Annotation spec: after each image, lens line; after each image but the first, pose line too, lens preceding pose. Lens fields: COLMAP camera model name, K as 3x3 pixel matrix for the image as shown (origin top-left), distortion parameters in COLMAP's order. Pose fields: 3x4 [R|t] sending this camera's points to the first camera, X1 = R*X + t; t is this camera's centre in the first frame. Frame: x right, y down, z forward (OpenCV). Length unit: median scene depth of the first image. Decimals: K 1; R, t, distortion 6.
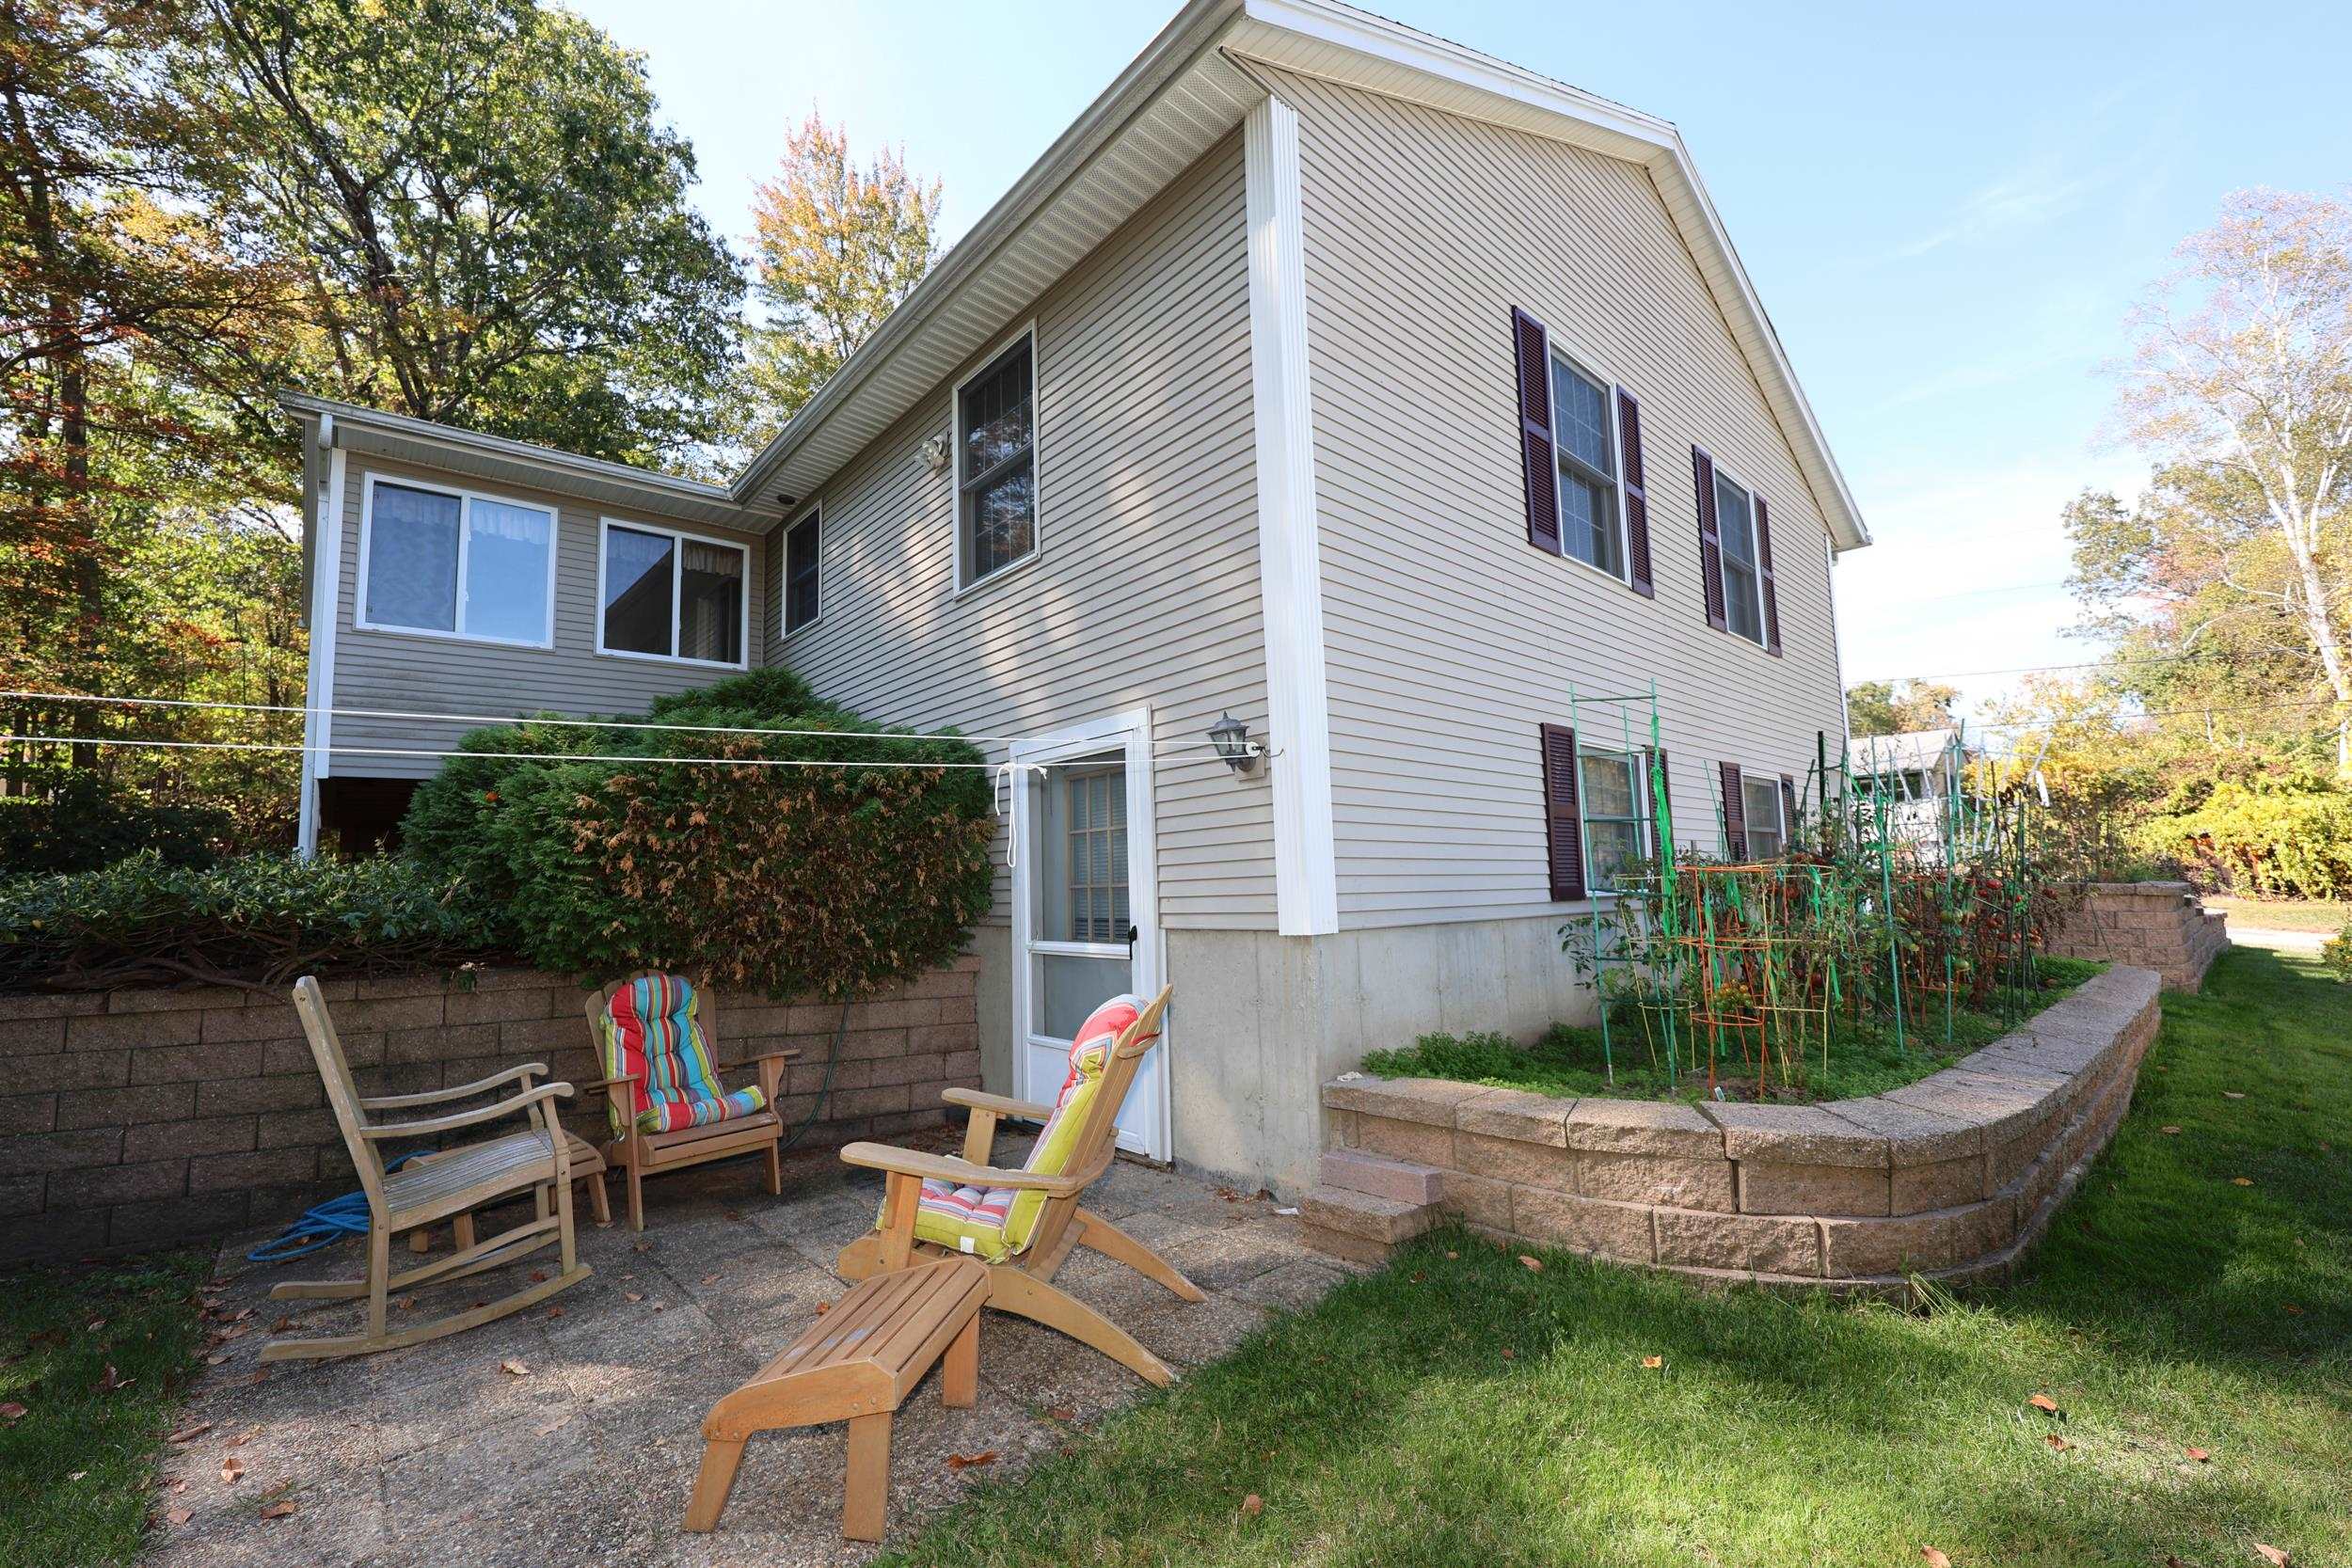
lens RADIAL K [[951.2, 0, 1176.0], [0, 951.2, 784.0], [0, 0, 1]] dist [-0.001519, -0.000622]
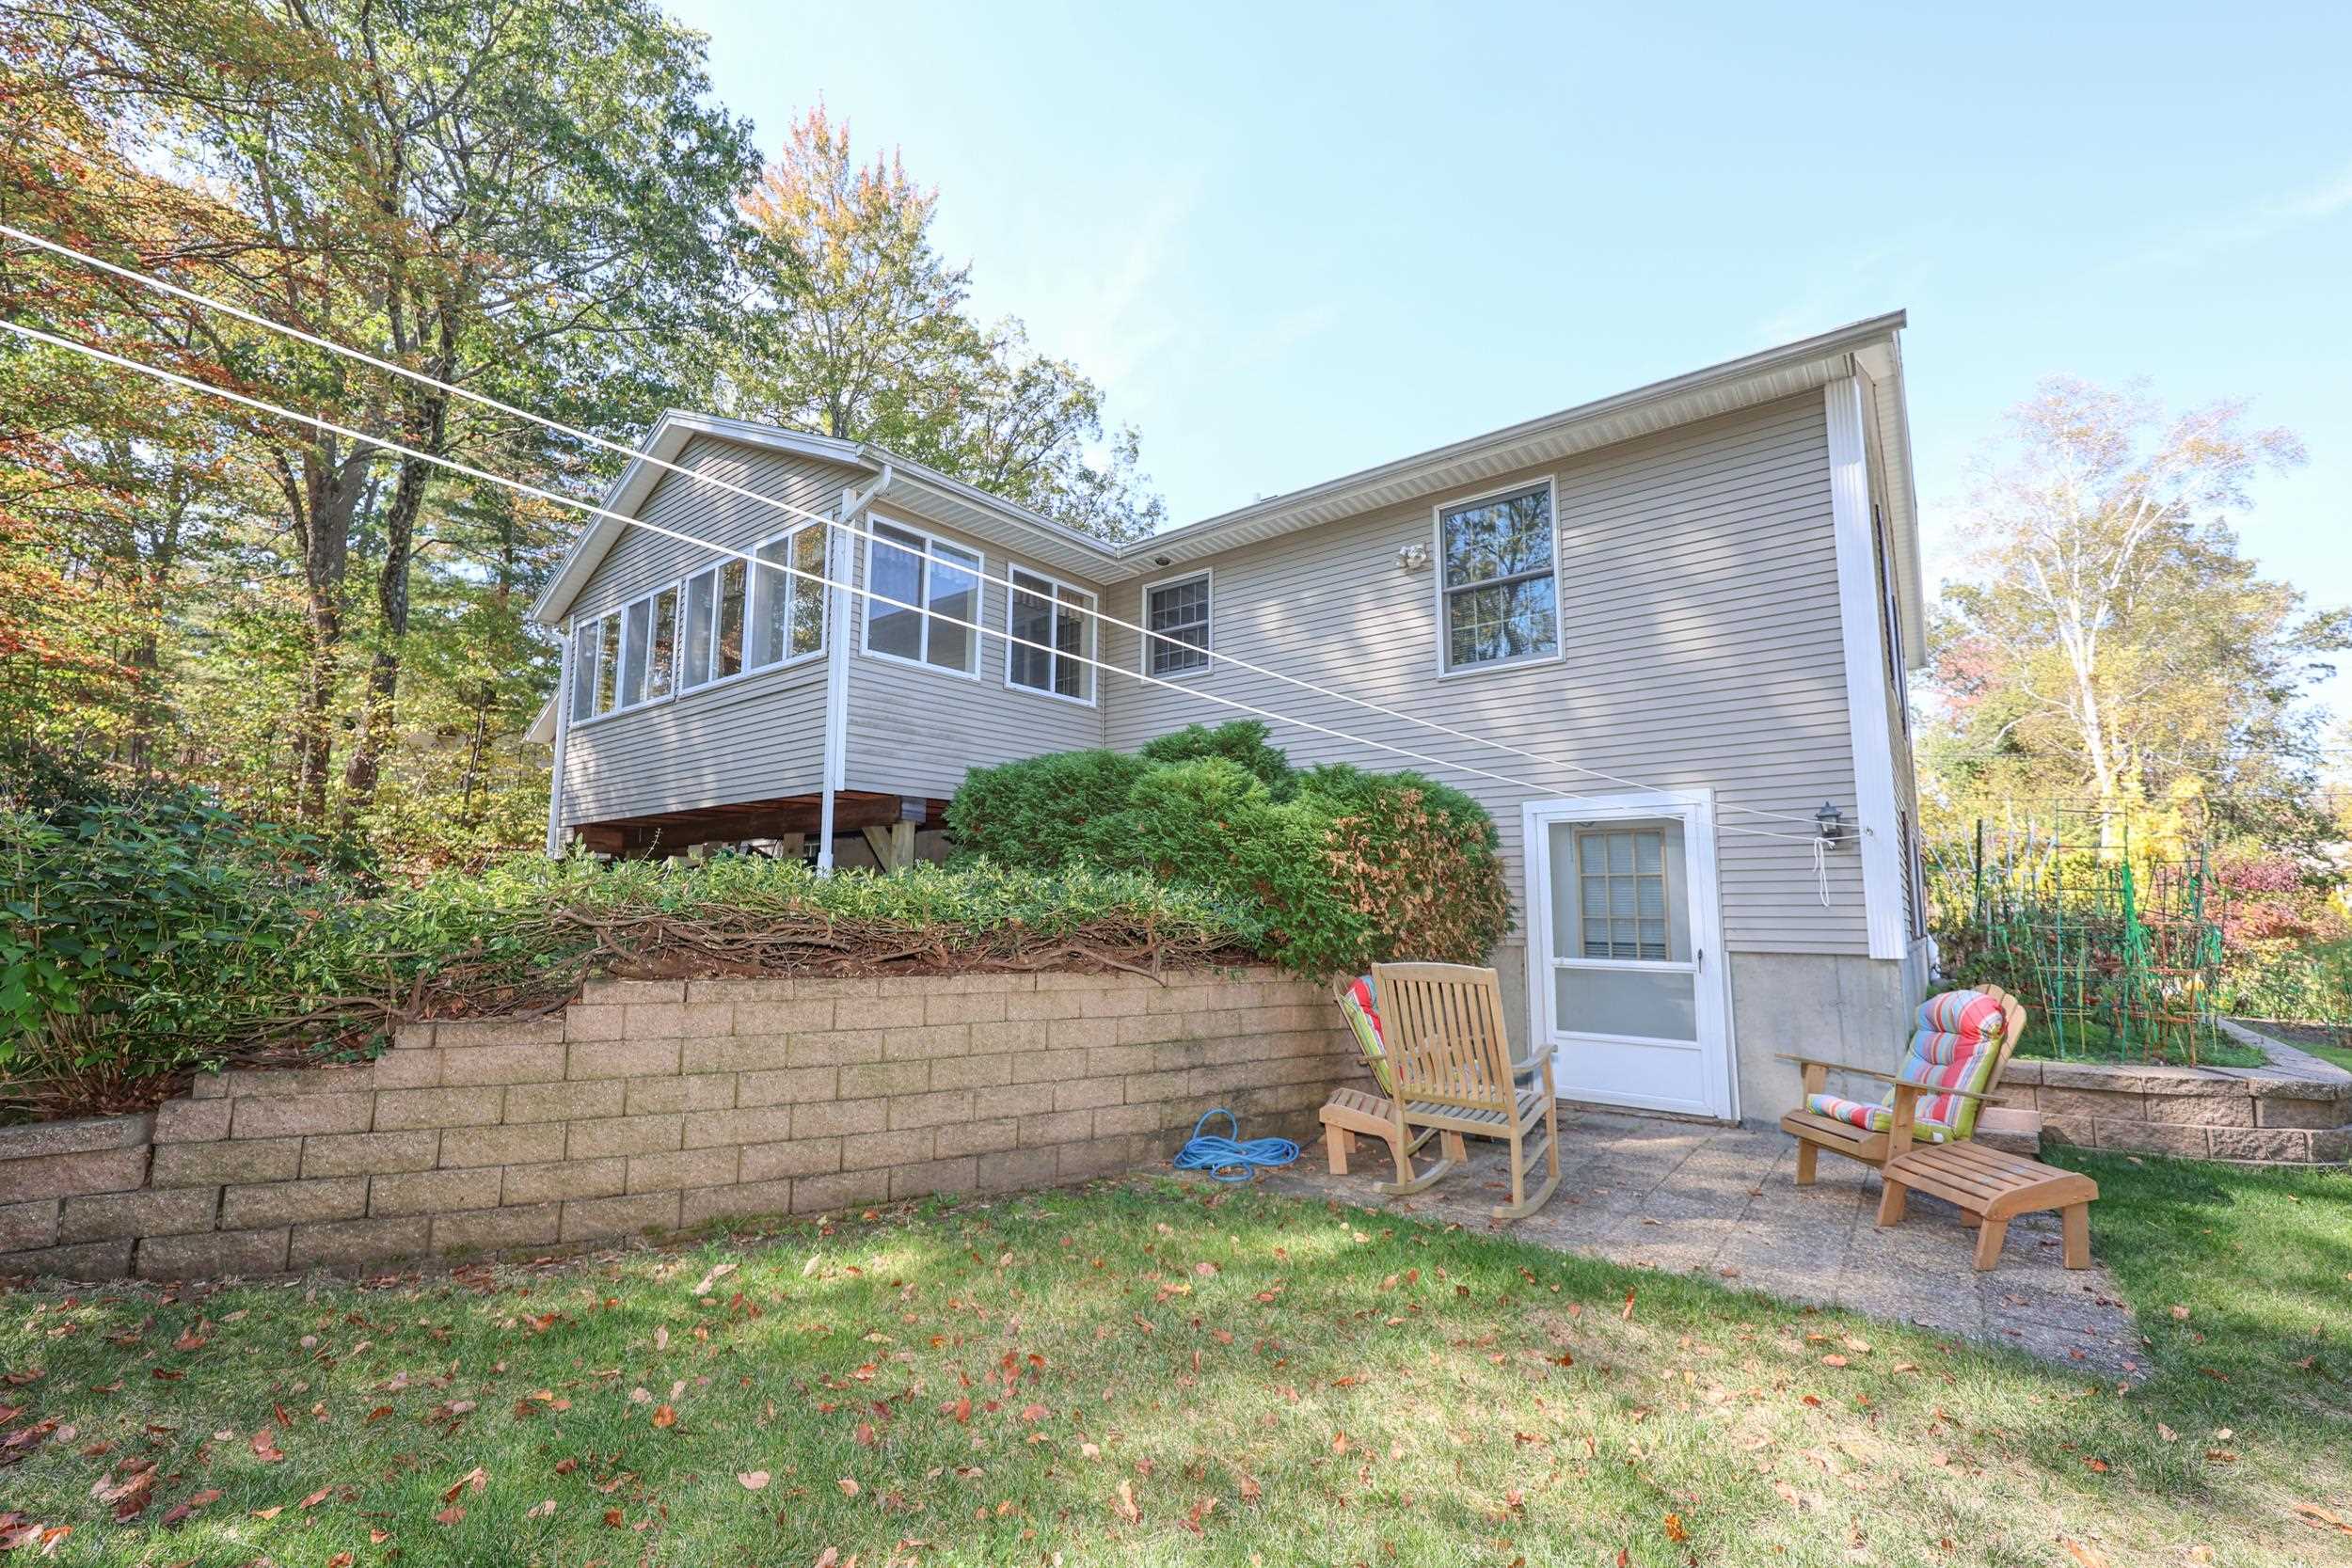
lens RADIAL K [[974.1, 0, 1176.0], [0, 974.1, 784.0], [0, 0, 1]] dist [0.001755, -0.002923]
pose [[0.985201, 0.061369, 0.160040, -1.042473], [-0.057580, 0.997942, -0.028214, -0.003277], [-0.161442, 0.018581, 0.986707, -0.269109]]
